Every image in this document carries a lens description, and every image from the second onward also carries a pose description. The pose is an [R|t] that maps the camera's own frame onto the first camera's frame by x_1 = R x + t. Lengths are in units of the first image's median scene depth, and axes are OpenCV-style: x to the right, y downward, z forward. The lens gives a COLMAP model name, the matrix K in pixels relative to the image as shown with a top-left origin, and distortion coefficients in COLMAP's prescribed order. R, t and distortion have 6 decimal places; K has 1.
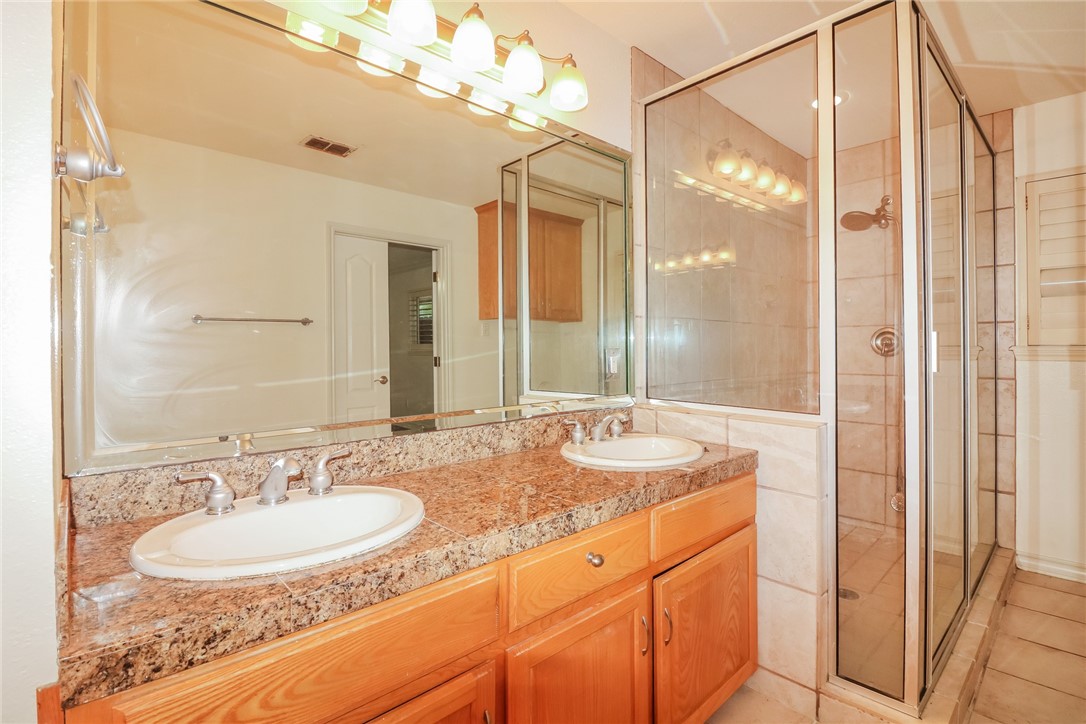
lens RADIAL K [[495.2, 0, 542.1], [0, 495.2, 357.0], [0, 0, 1]] dist [-0.010114, 0.000000]
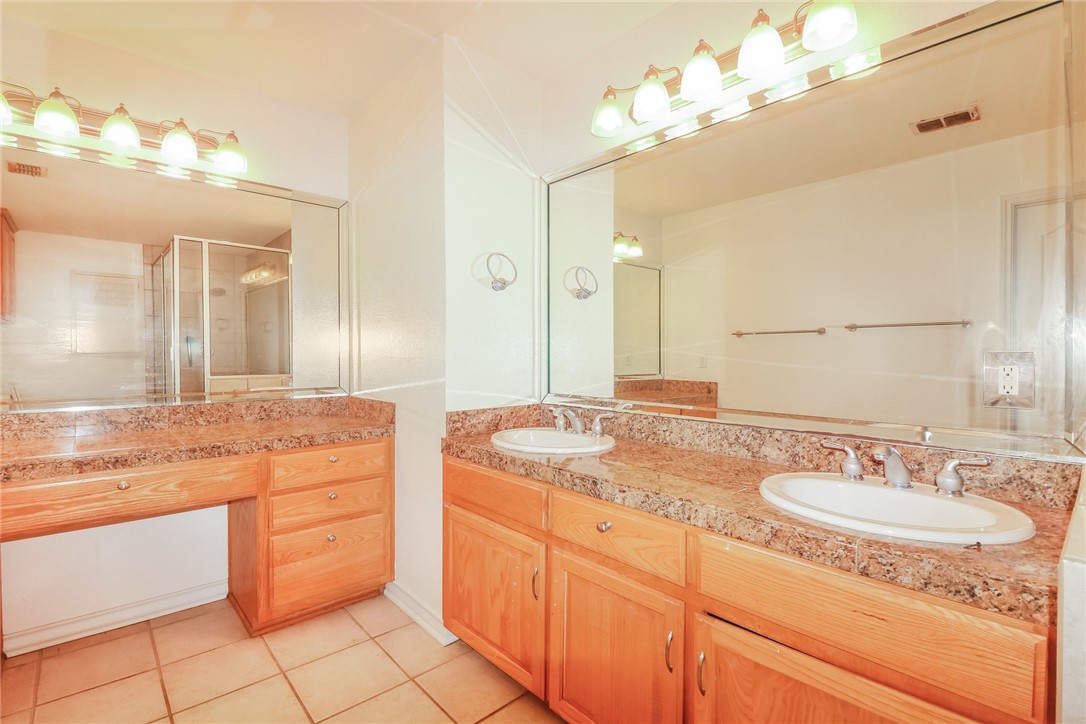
lens RADIAL K [[495.2, 0, 542.6], [0, 495.2, 357.0], [0, 0, 1]] dist [-0.010114, 0.000000]
pose [[0.015464, 0.014451, -0.999776, 1.076127], [-0.017325, 0.999749, 0.014182, -0.015639], [0.999730, 0.017101, 0.015710, 0.678937]]
